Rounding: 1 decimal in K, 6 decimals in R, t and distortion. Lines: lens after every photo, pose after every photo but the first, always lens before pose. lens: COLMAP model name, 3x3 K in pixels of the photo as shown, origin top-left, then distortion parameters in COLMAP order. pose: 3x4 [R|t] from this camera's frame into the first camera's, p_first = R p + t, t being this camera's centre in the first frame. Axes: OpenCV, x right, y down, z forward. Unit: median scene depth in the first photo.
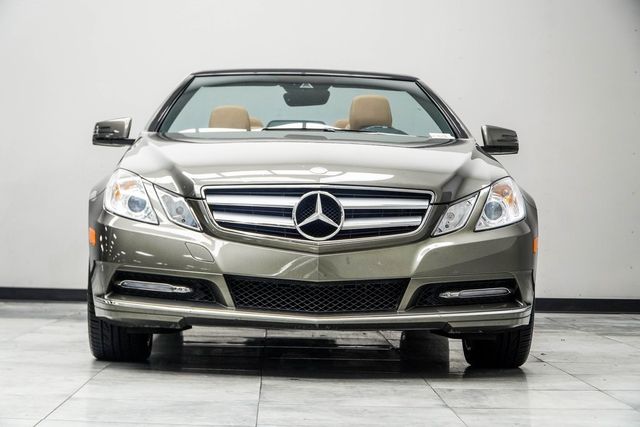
lens RADIAL K [[1525.2, 0, 320.1], [0, 1525.2, 214.1], [0, 0, 1]] dist [0.007064, 0.000000]
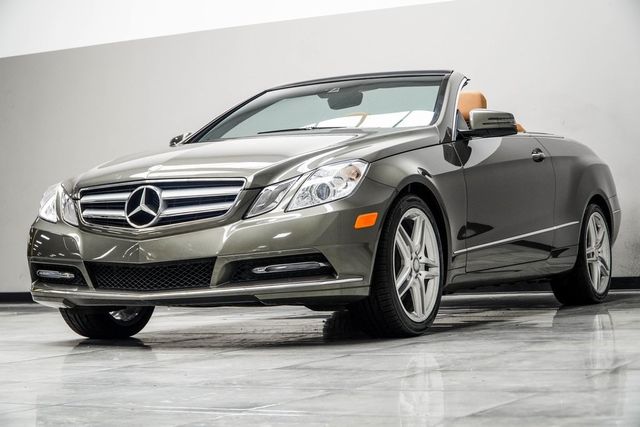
lens RADIAL K [[1413.9, 0, 320.0], [0, 1413.9, 213.6], [0, 0, 1]] dist [-0.075235, 0.000000]
pose [[0.871388, -0.062849, -0.486552, 0.636205], [0.058559, 0.997994, -0.024039, 0.039691], [0.487087, -0.007545, 0.873321, 0.122238]]
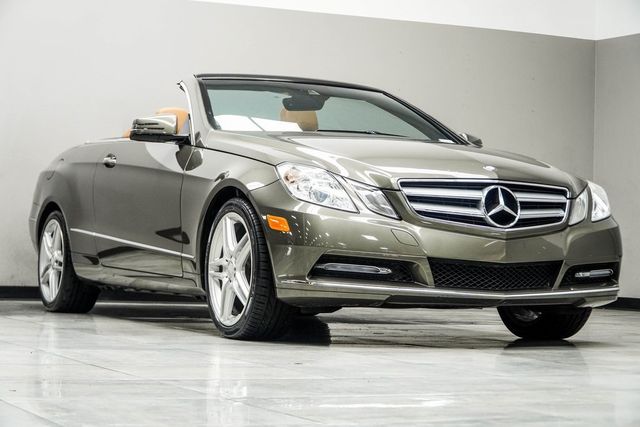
lens RADIAL K [[1525.2, 0, 320.3], [0, 1525.2, 213.4], [0, 0, 1]] dist [0.007064, 0.000000]
pose [[0.914973, 0.012423, 0.403323, -0.591096], [-0.009075, 0.999907, -0.010211, 0.019150], [-0.403412, 0.005682, 0.915001, -0.008582]]
